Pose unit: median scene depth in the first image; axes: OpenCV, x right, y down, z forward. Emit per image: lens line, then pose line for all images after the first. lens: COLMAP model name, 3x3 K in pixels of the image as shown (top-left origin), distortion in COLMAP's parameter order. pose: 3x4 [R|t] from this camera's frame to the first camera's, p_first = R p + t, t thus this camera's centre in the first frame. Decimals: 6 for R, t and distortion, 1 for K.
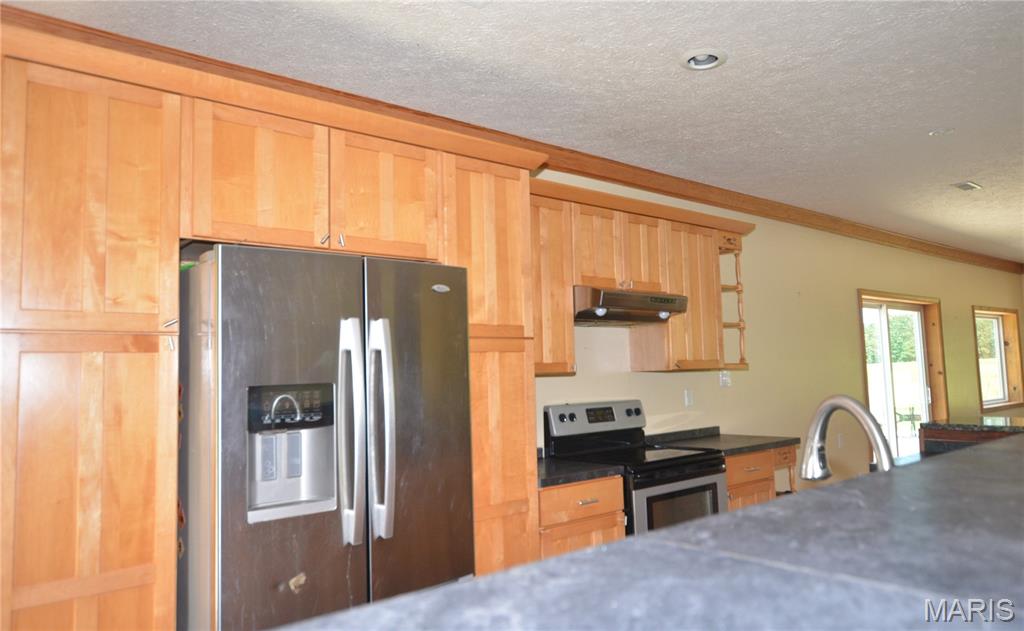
lens RADIAL K [[732.3, 0, 512.0], [0, 732.3, 315.5], [0, 0, 1]] dist [0.000198, -0.000066]
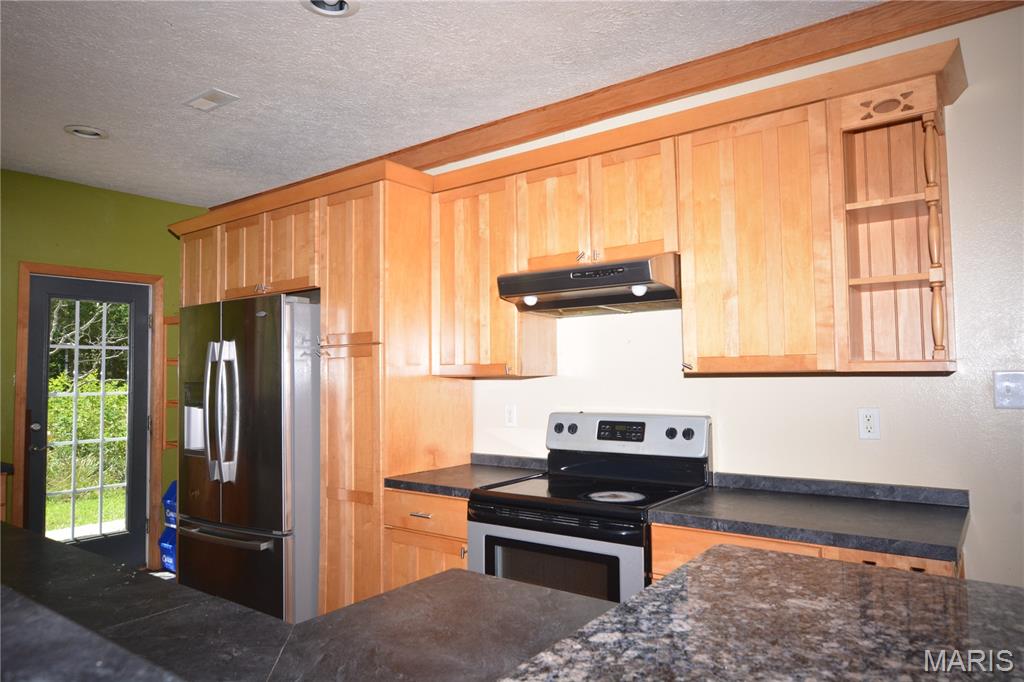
lens RADIAL K [[669.7, 0, 512.0], [0, 669.7, 341.0], [0, 0, 1]] dist [-0.064108, 0.000113]
pose [[0.231460, -0.017596, -0.972685, 0.795202], [0.088775, 0.996047, 0.003106, 0.033345], [0.968785, -0.087069, 0.232107, 0.774118]]
